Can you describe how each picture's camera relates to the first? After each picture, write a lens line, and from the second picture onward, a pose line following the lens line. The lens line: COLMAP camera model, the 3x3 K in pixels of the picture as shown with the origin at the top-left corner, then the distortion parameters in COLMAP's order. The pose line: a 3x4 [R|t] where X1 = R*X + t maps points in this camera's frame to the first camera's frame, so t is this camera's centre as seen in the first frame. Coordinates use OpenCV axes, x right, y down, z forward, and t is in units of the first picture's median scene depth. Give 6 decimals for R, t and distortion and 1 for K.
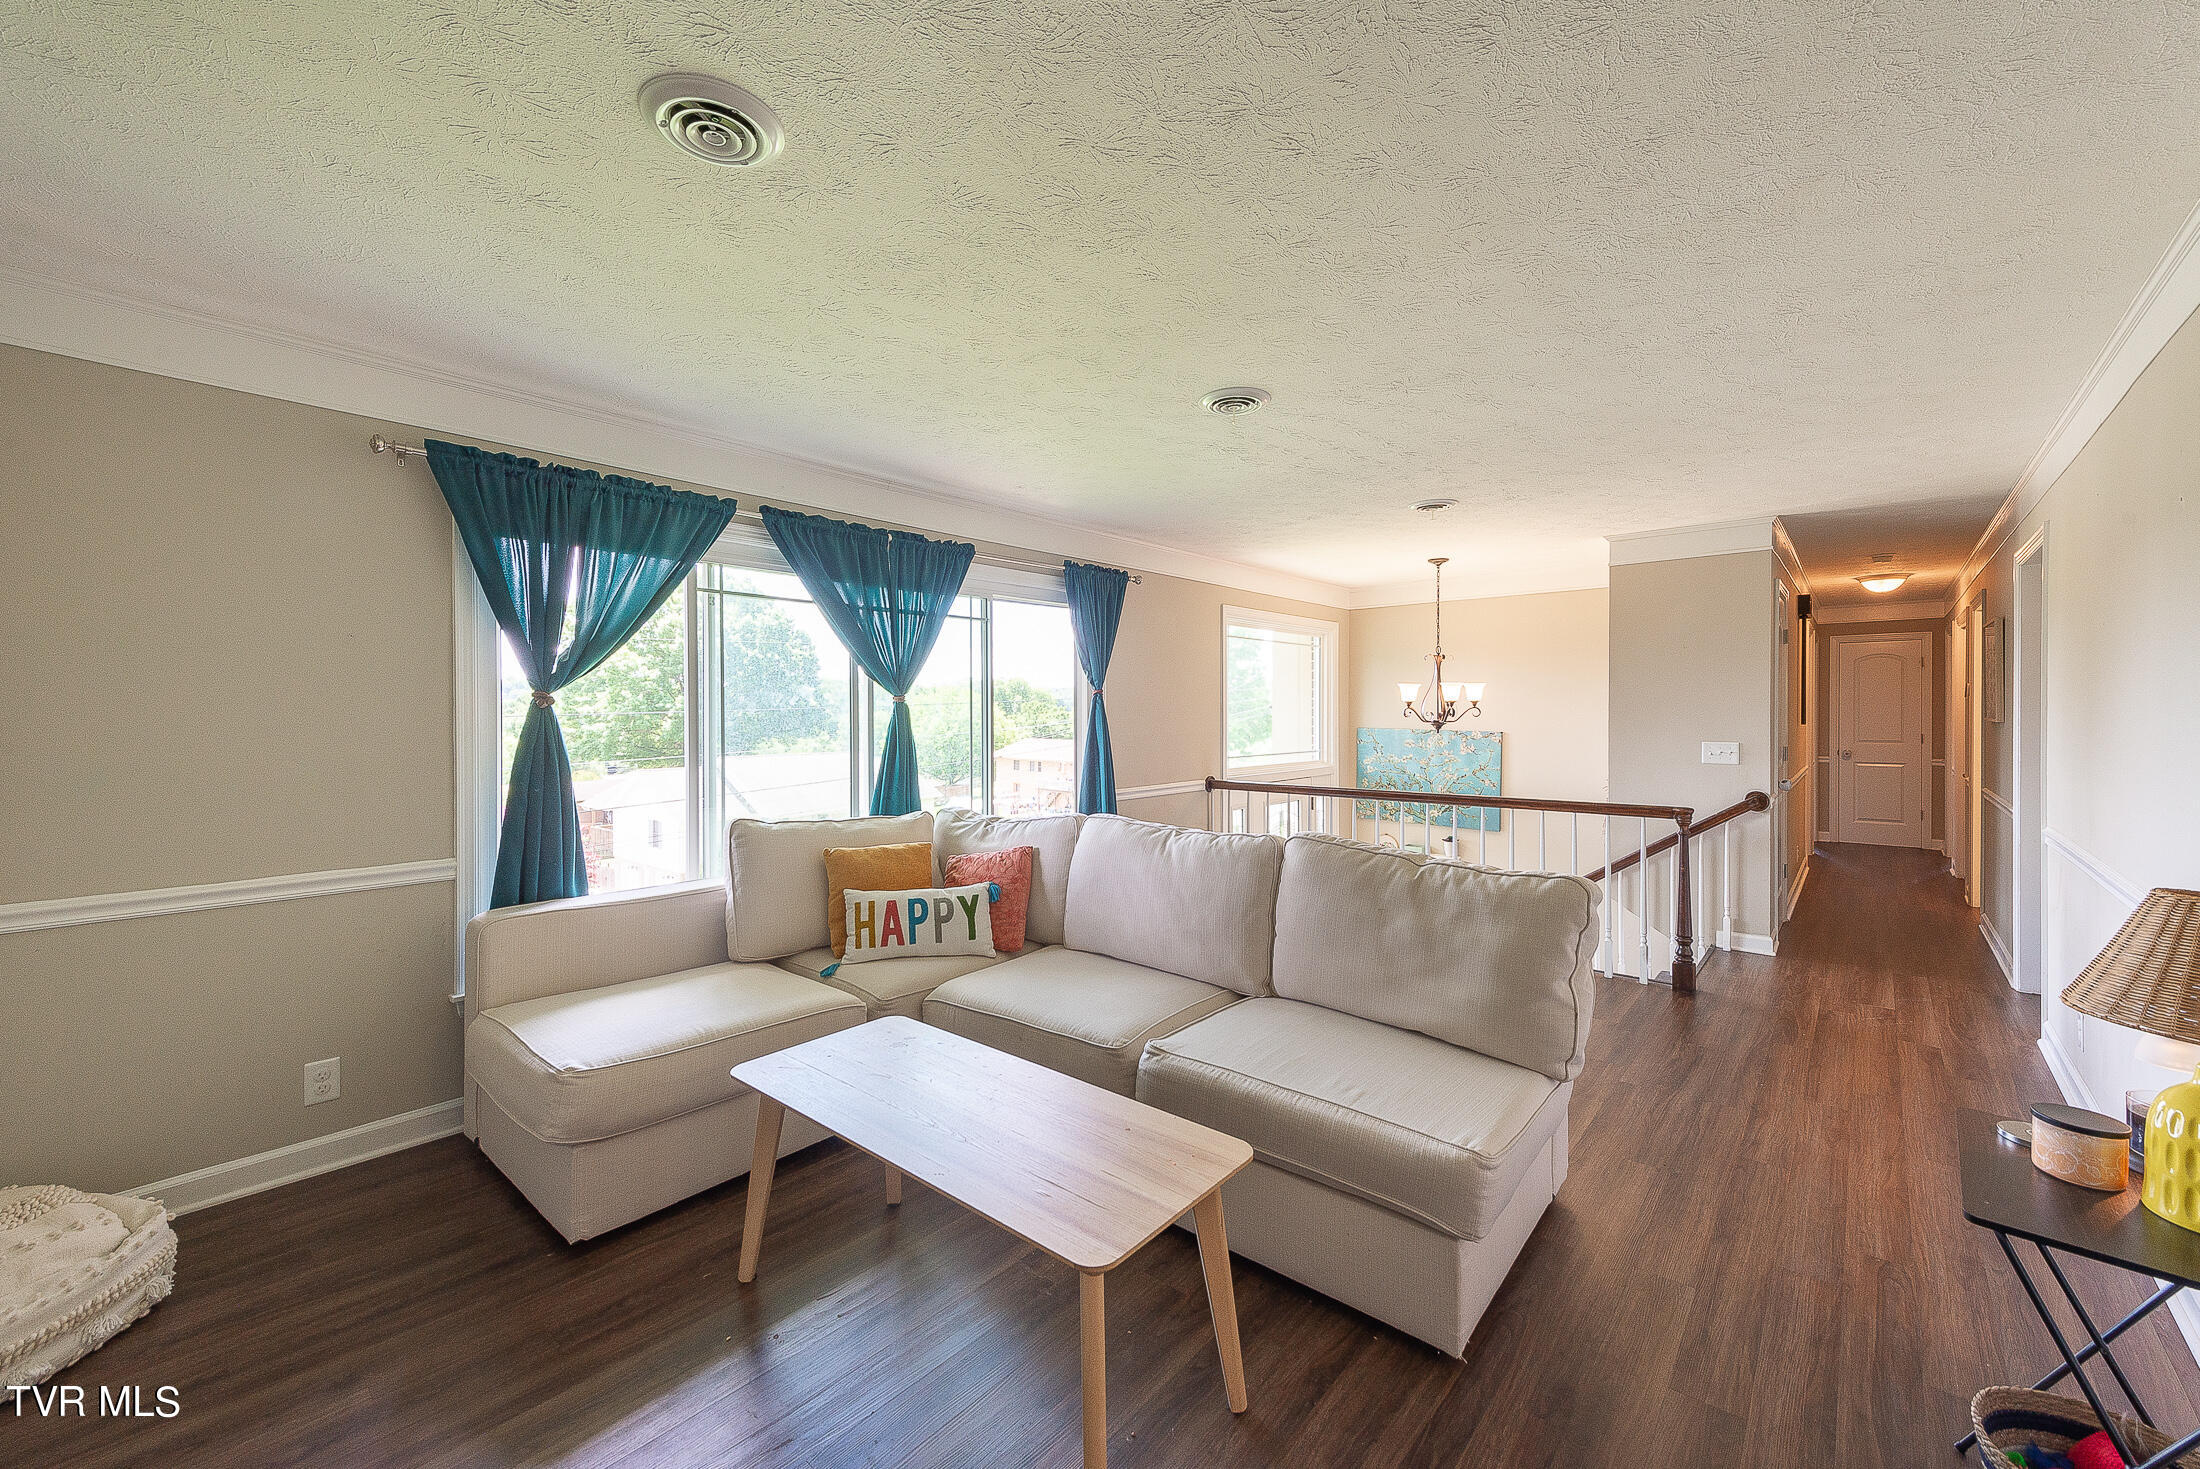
lens RADIAL K [[879.3, 0, 1103.6], [0, 879.3, 722.1], [0, 0, 1]] dist [0.019408, -0.007096]
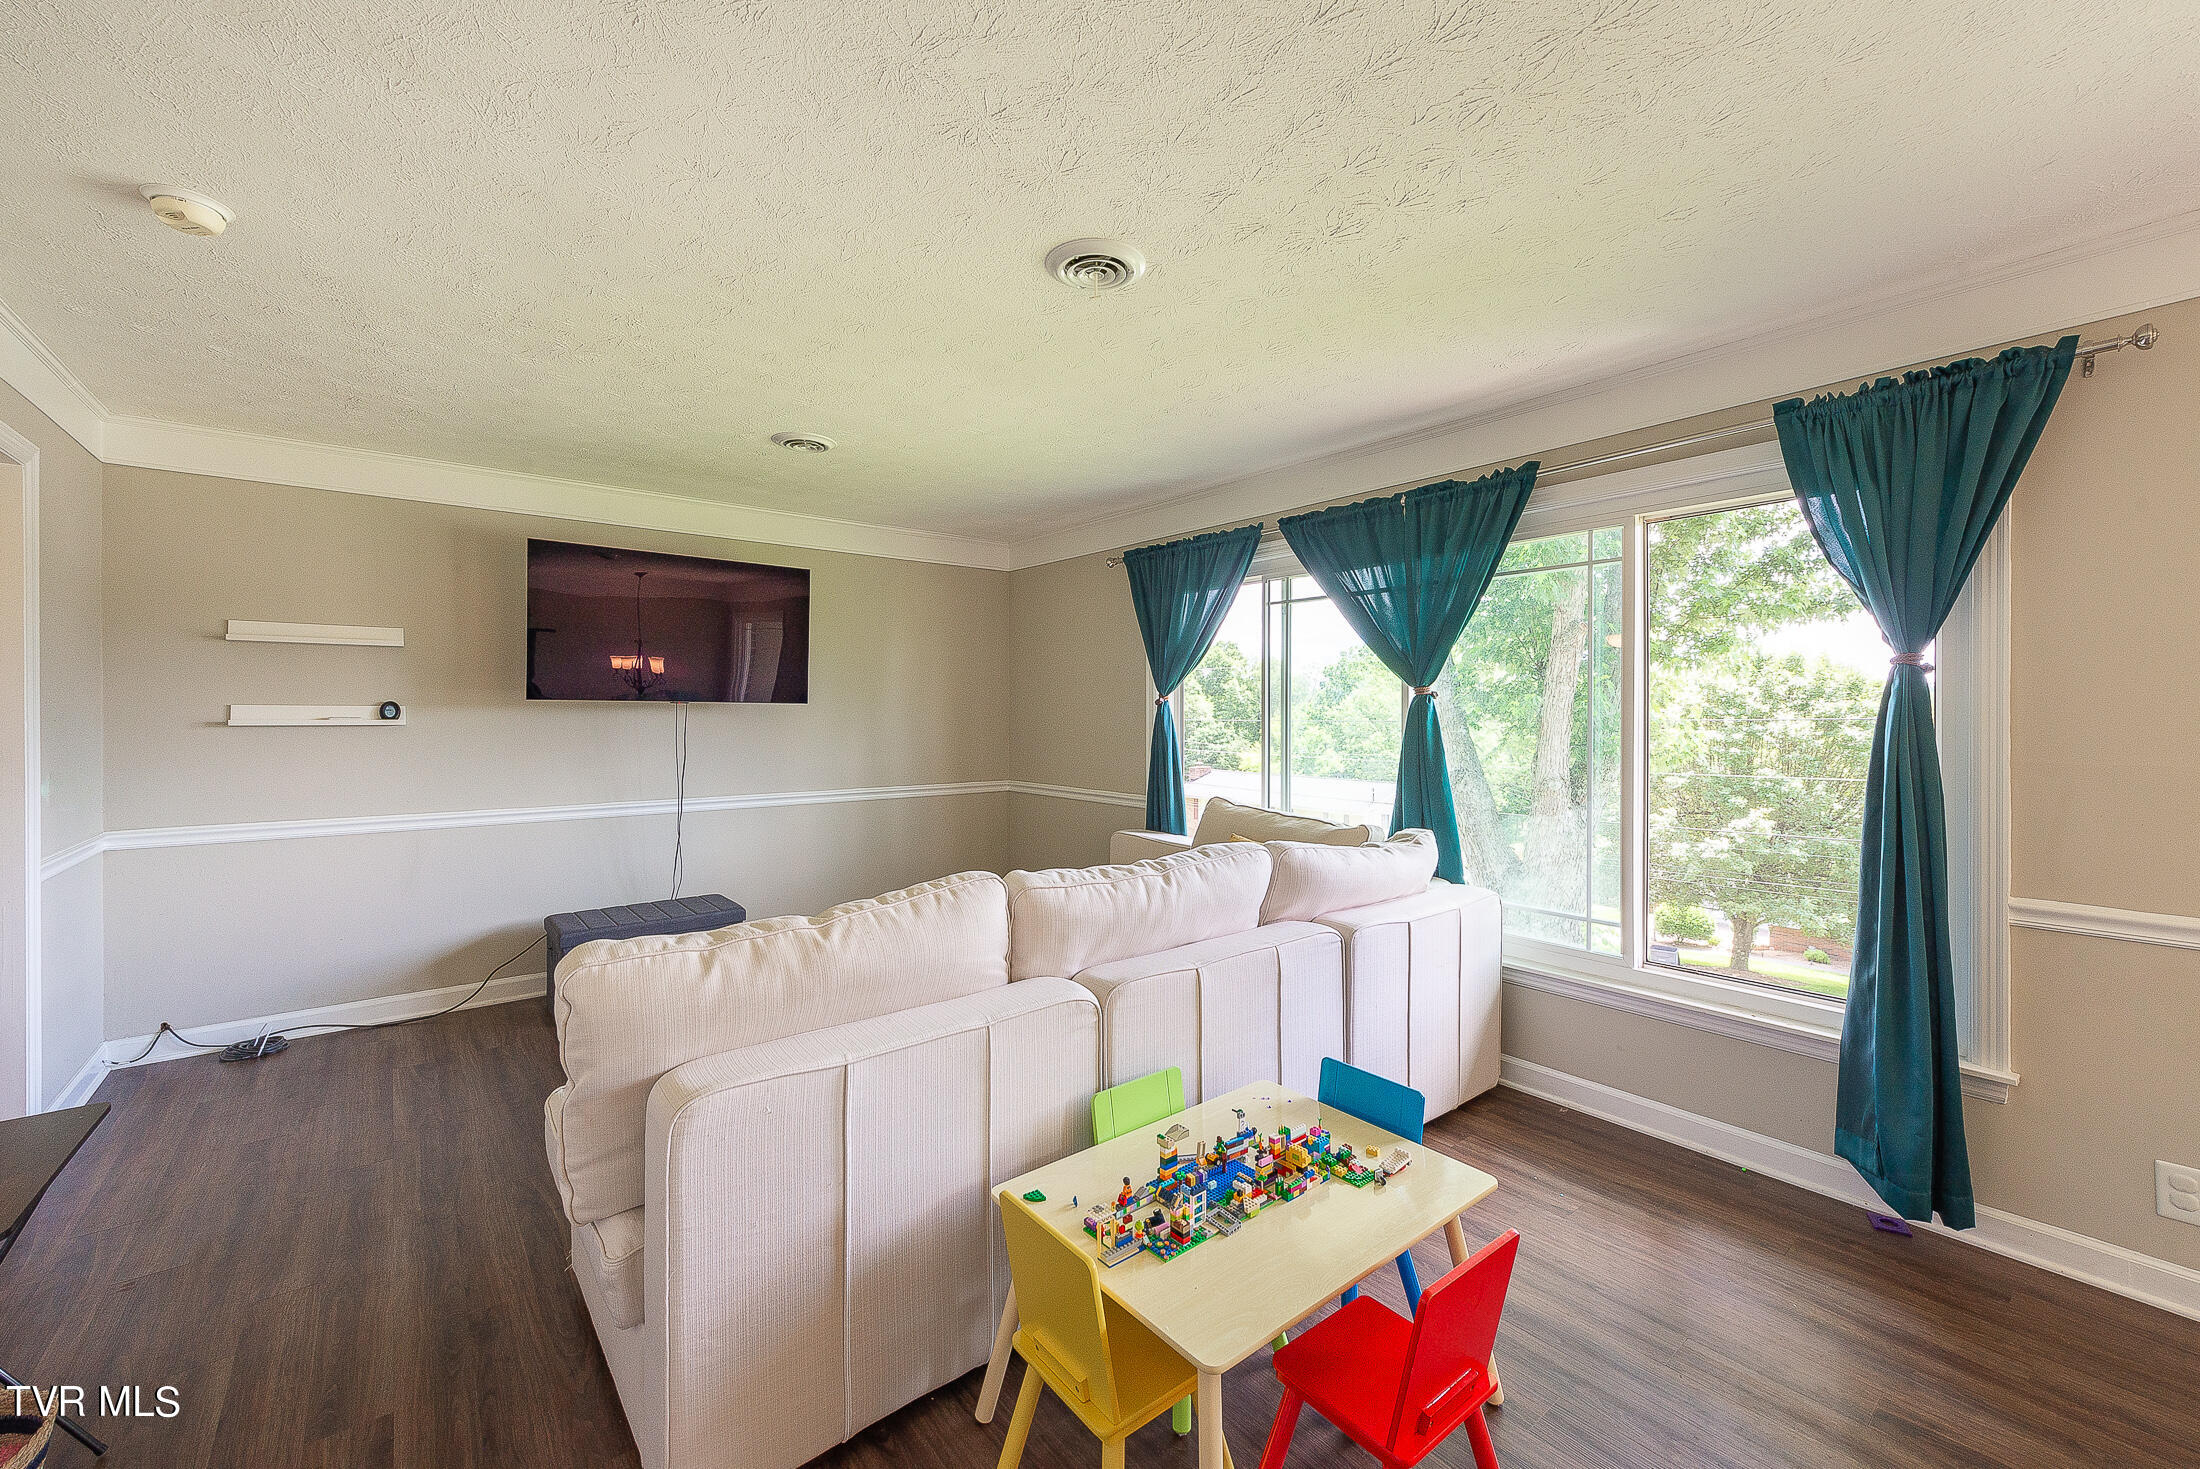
lens RADIAL K [[879.3, 0, 1103.6], [0, 879.3, 722.1], [0, 0, 1]] dist [0.019408, -0.007096]
pose [[-0.176766, 0.021626, -0.984015, 0.692985], [0.002298, 0.999765, 0.021559, -0.017392], [0.984250, 0.001550, -0.176774, 0.931274]]
